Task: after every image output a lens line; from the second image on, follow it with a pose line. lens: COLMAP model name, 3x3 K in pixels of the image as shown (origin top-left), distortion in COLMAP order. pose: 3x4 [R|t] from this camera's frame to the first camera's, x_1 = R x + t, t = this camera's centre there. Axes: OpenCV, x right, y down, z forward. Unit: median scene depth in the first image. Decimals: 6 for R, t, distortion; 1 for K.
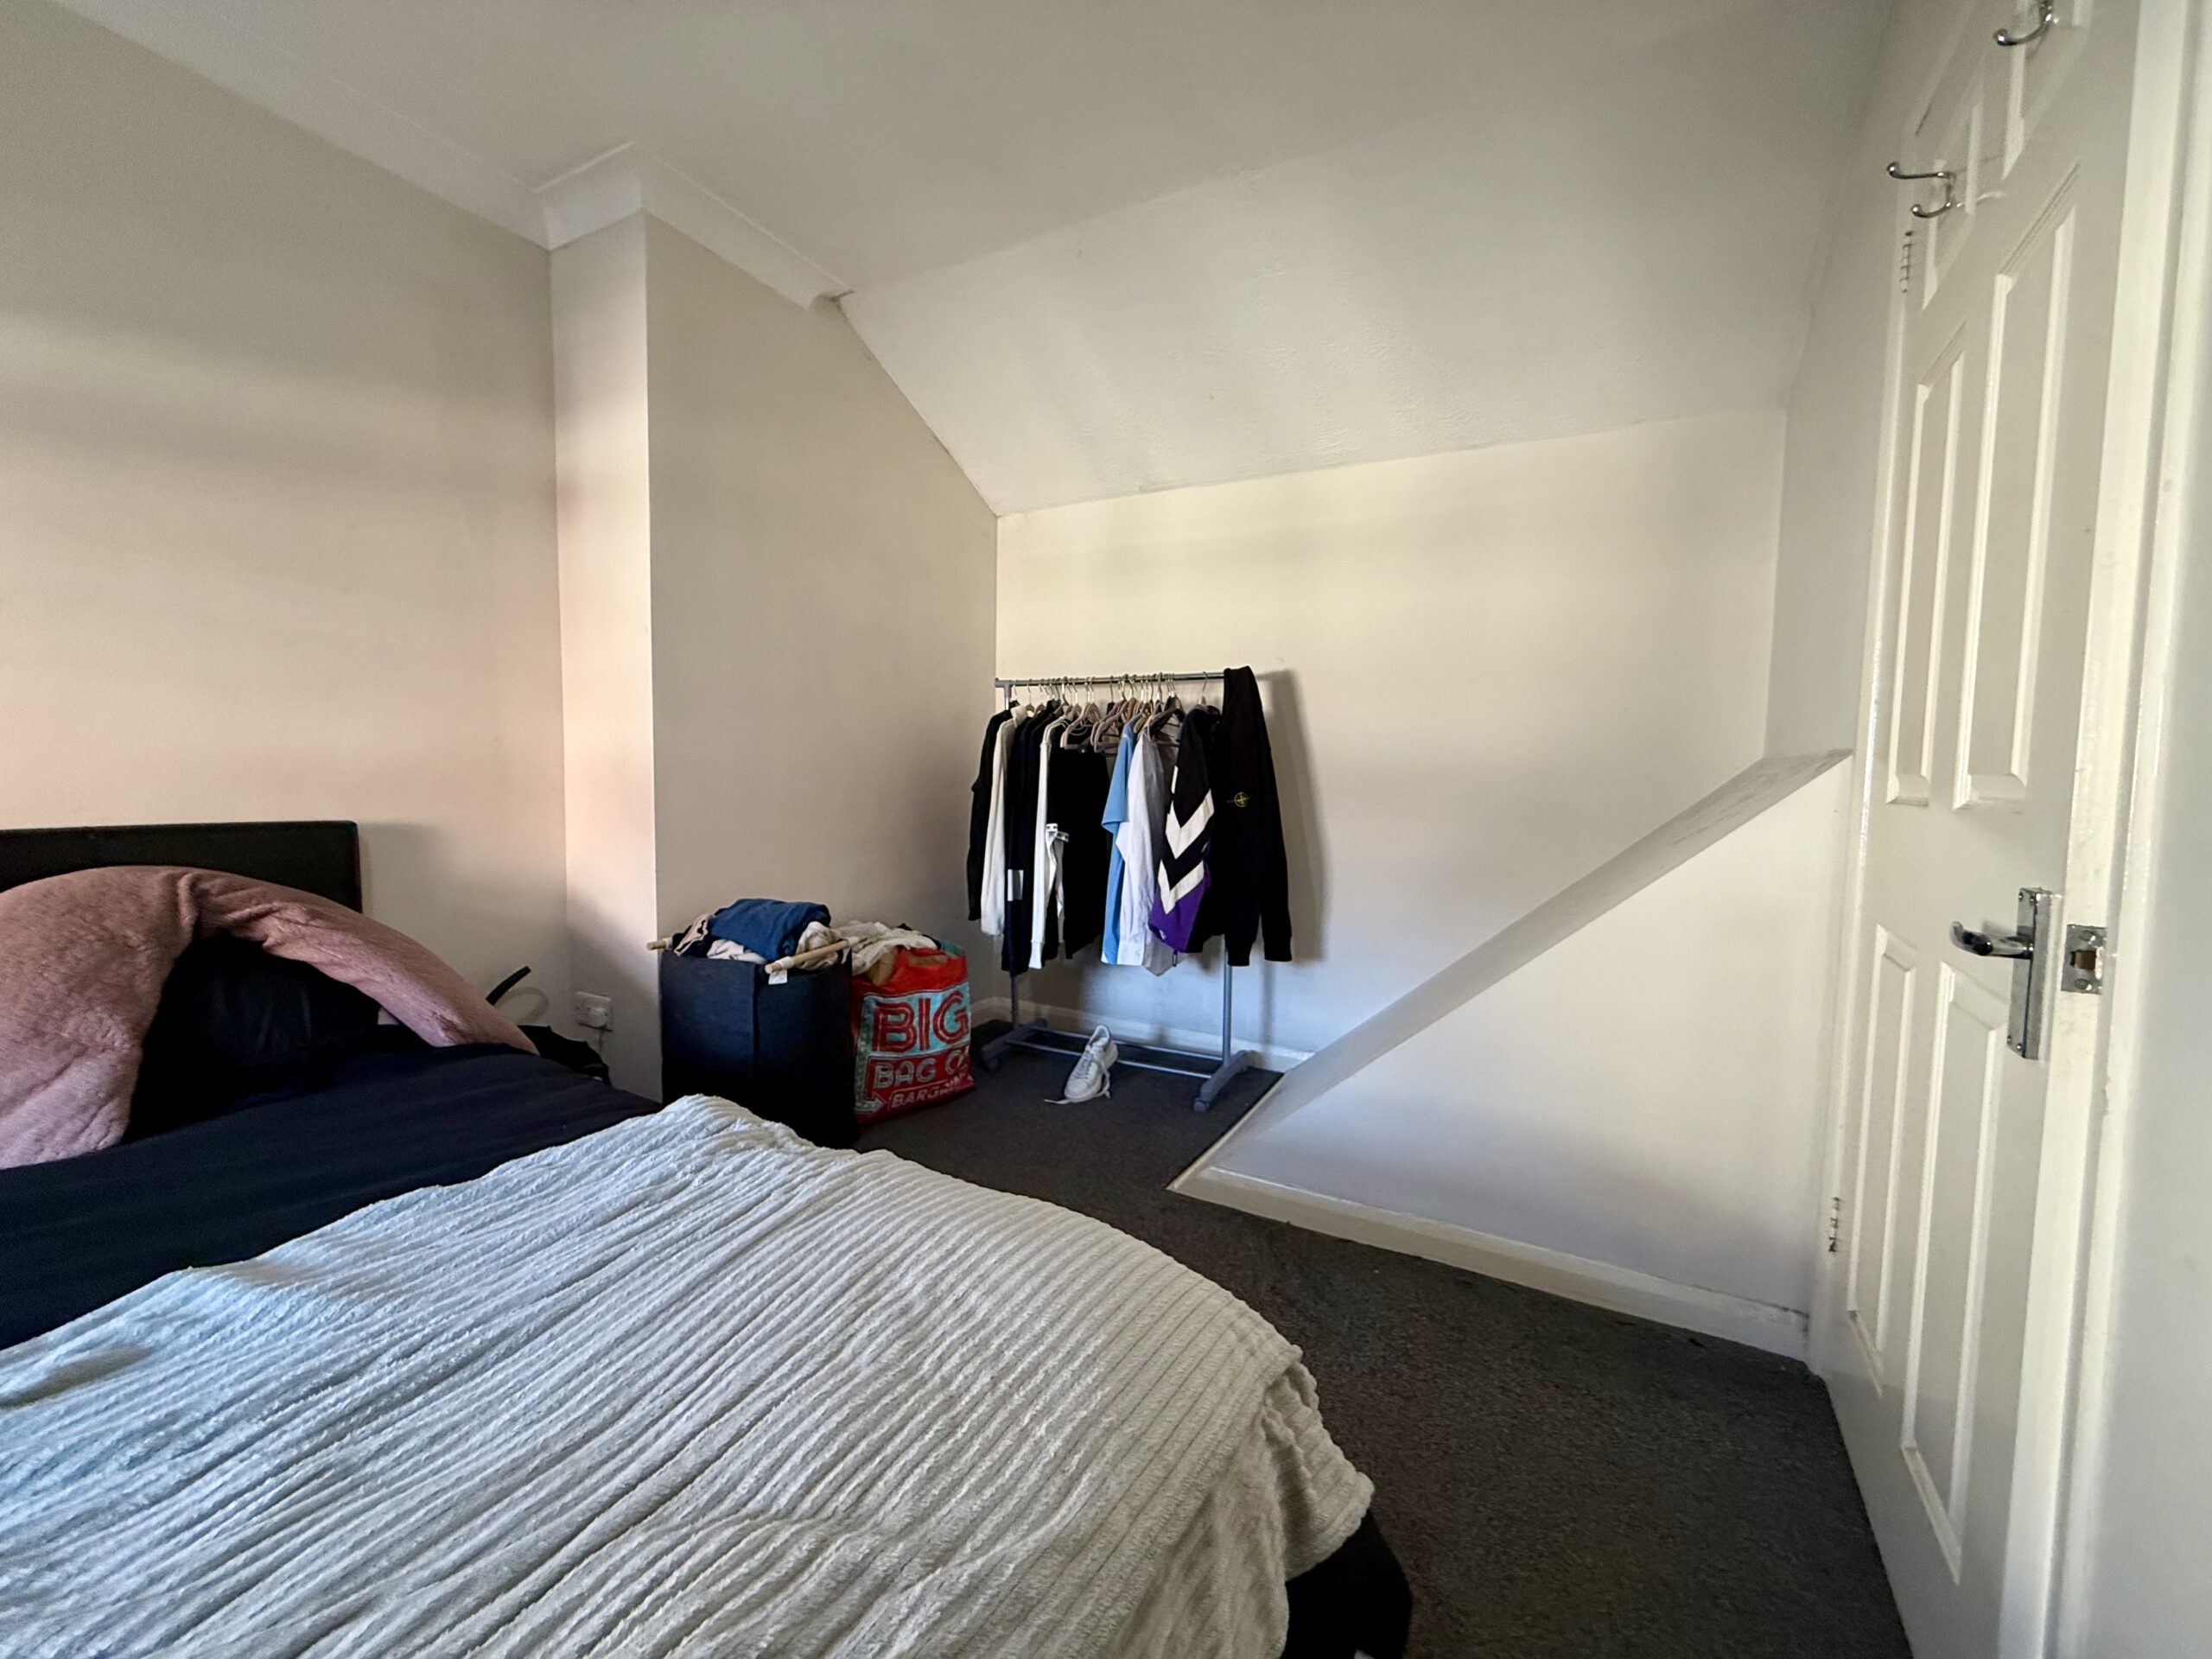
lens RADIAL K [[886.3, 0, 1097.2], [0, 886.3, 828.5], [0, 0, 1]] dist [-0.027939, 0.014761]
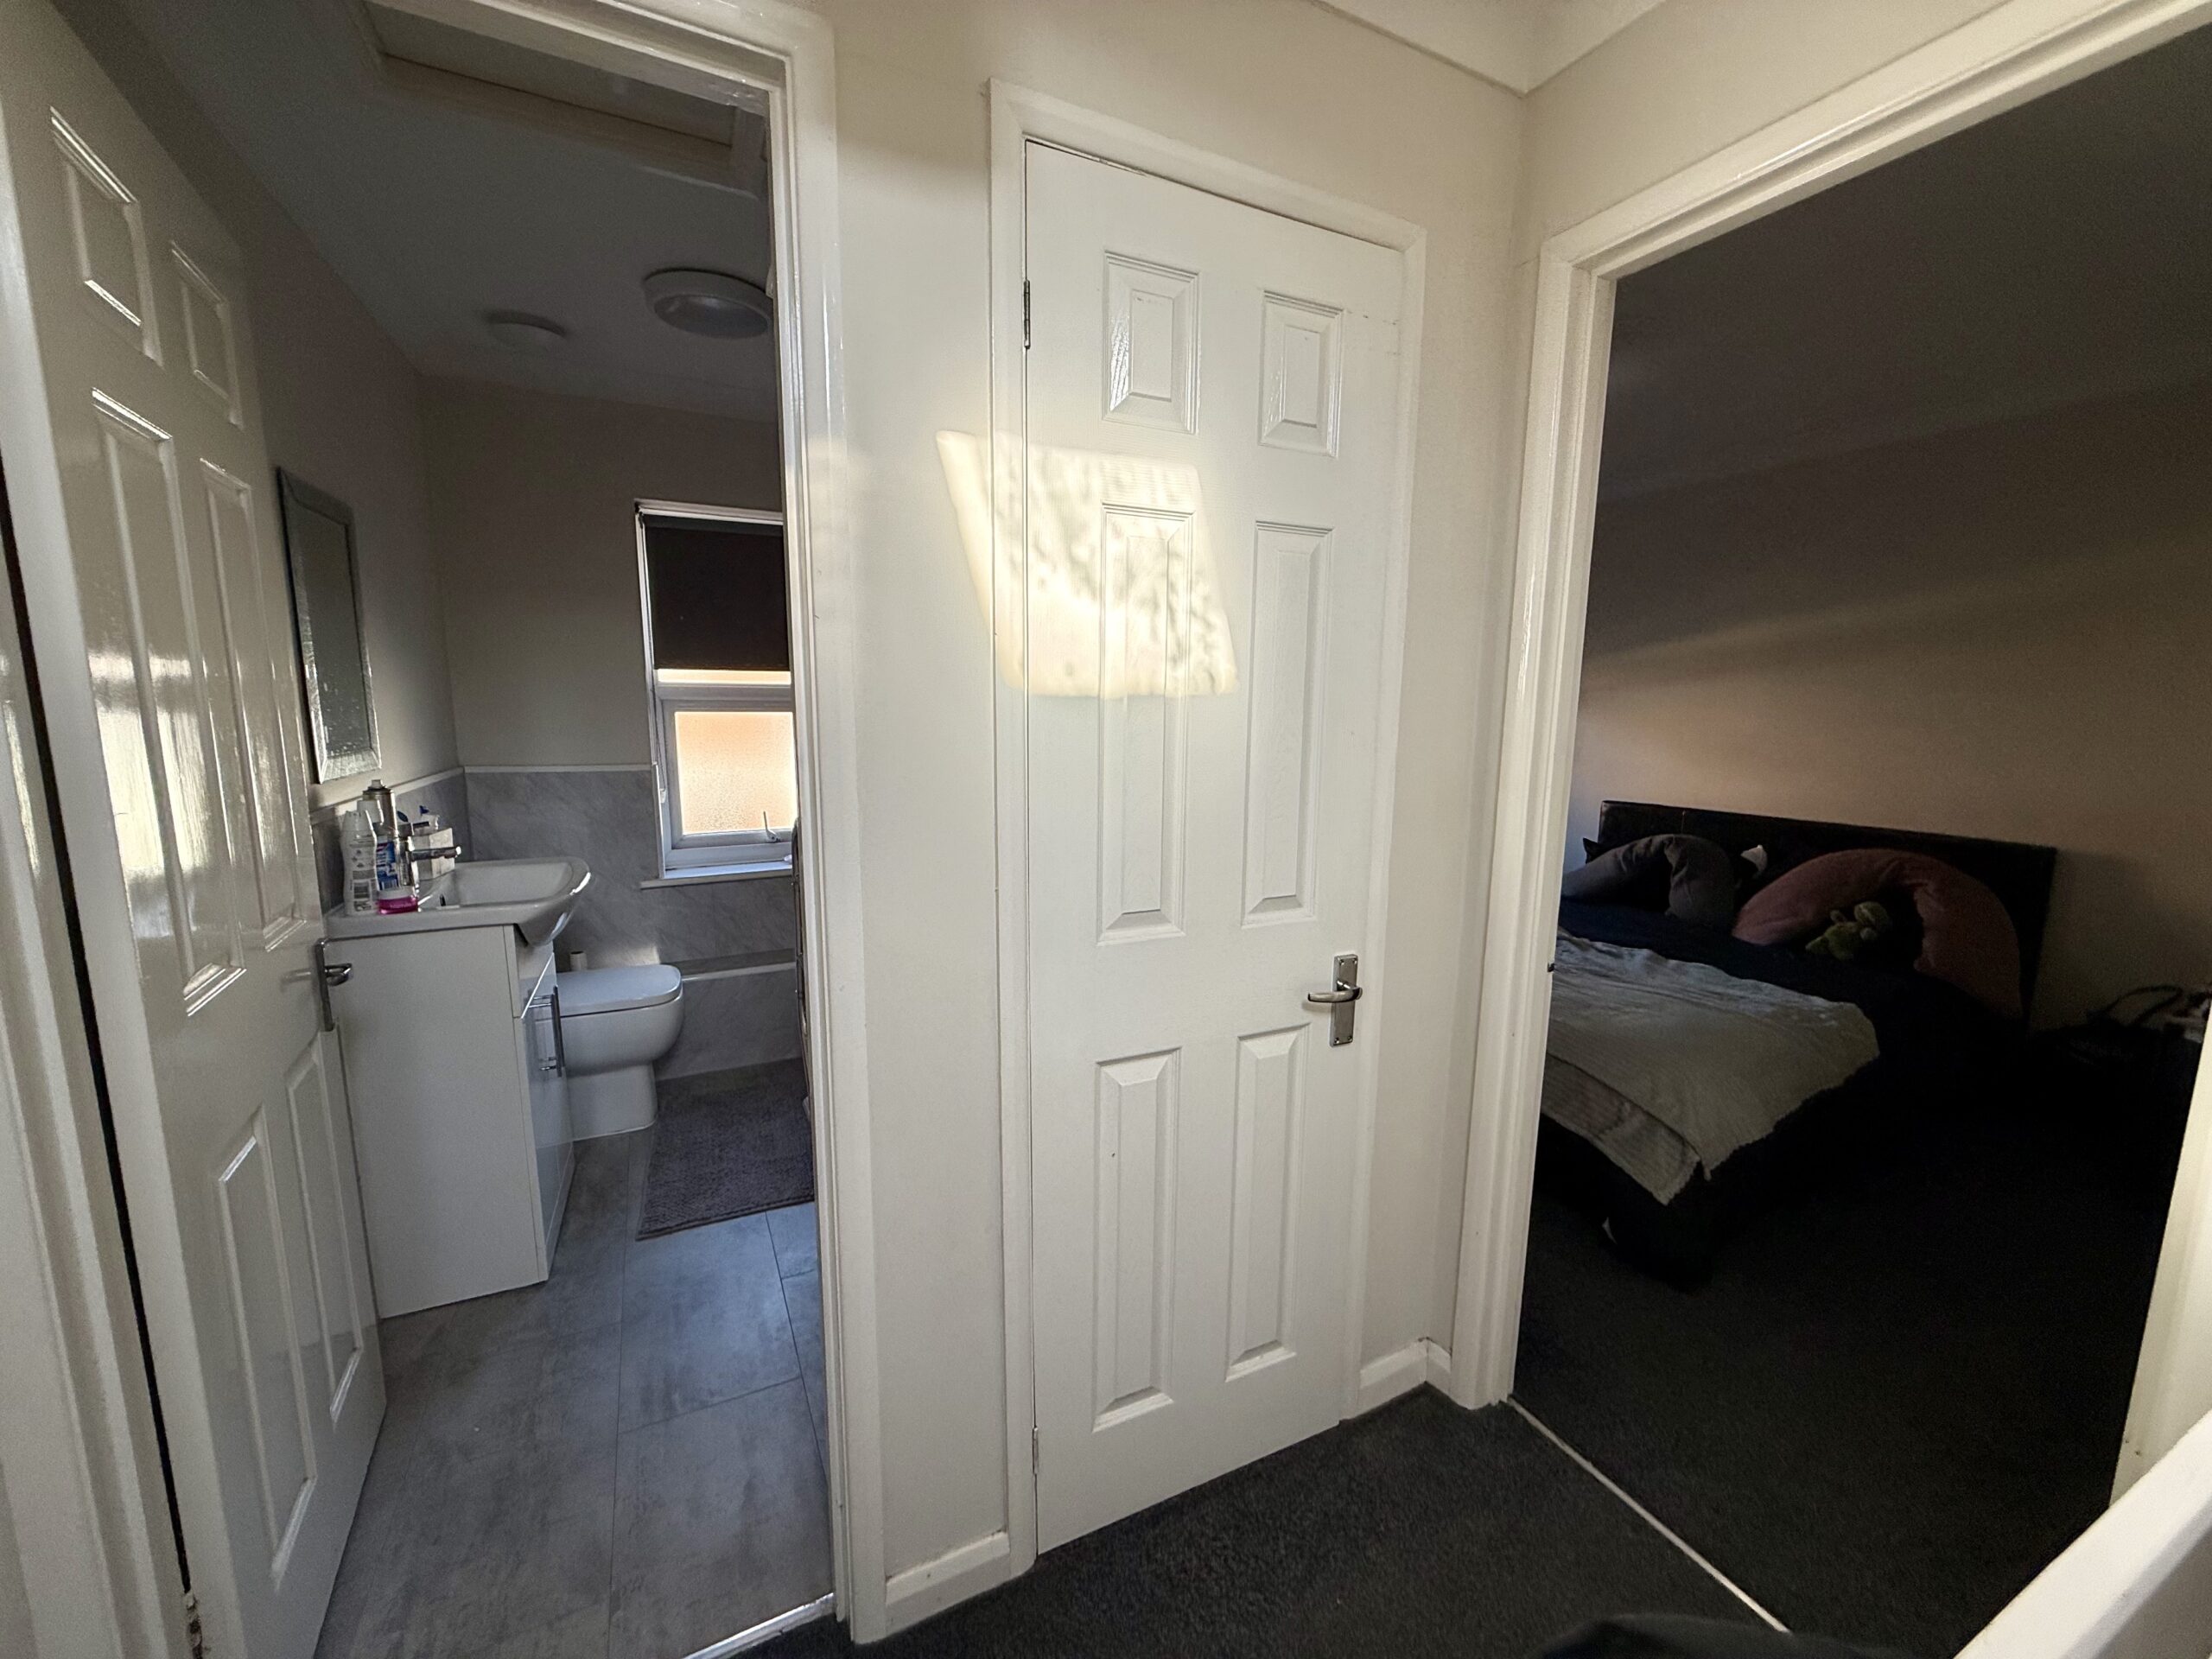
lens RADIAL K [[886.3, 0, 1097.2], [0, 886.3, 828.5], [0, 0, 1]] dist [-0.027939, 0.014761]
pose [[-0.575647, 0.090921, -0.812628, 2.288256], [-0.075029, 0.983734, 0.163214, -0.281814], [0.814249, 0.154924, -0.559462, 0.834299]]
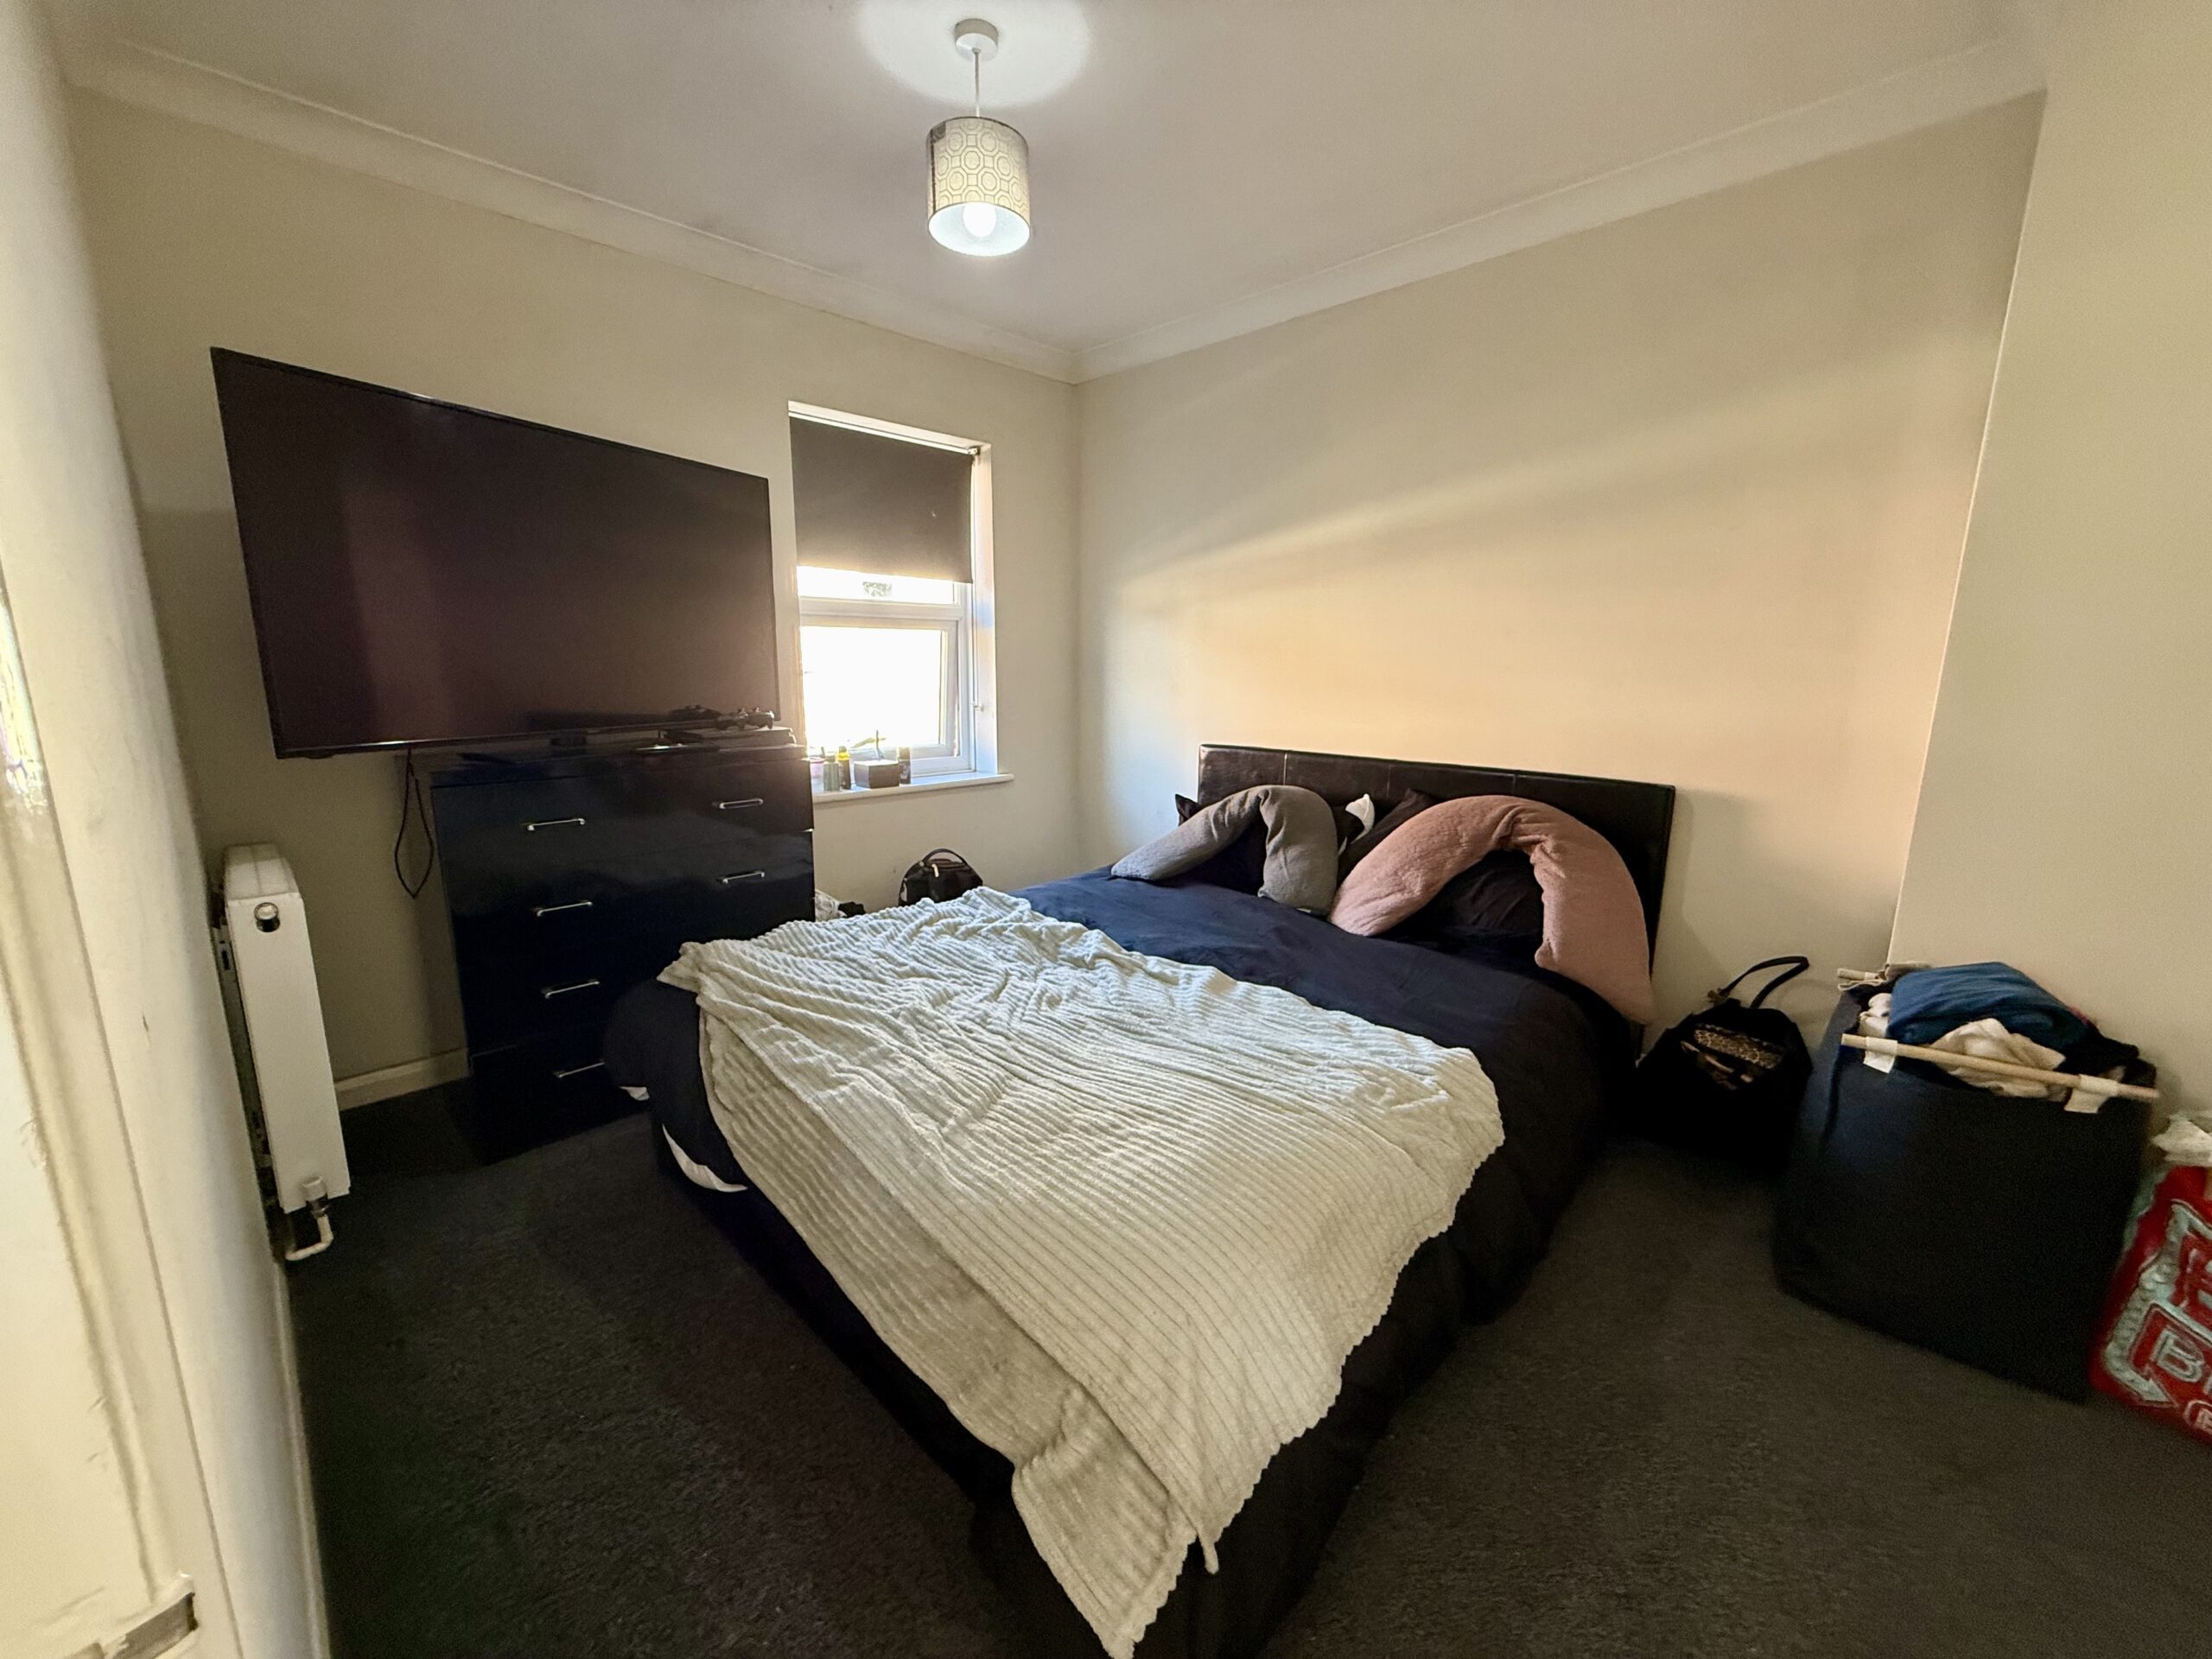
lens RADIAL K [[885.1, 0, 1106.0], [0, 885.1, 829.5], [0, 0, 1]] dist [0.000956, 0.000053]
pose [[-0.281711, 0.162507, -0.945637, 0.903491], [-0.075785, 0.978706, 0.190766, -0.210607], [0.956502, 0.125406, -0.263397, 0.993130]]
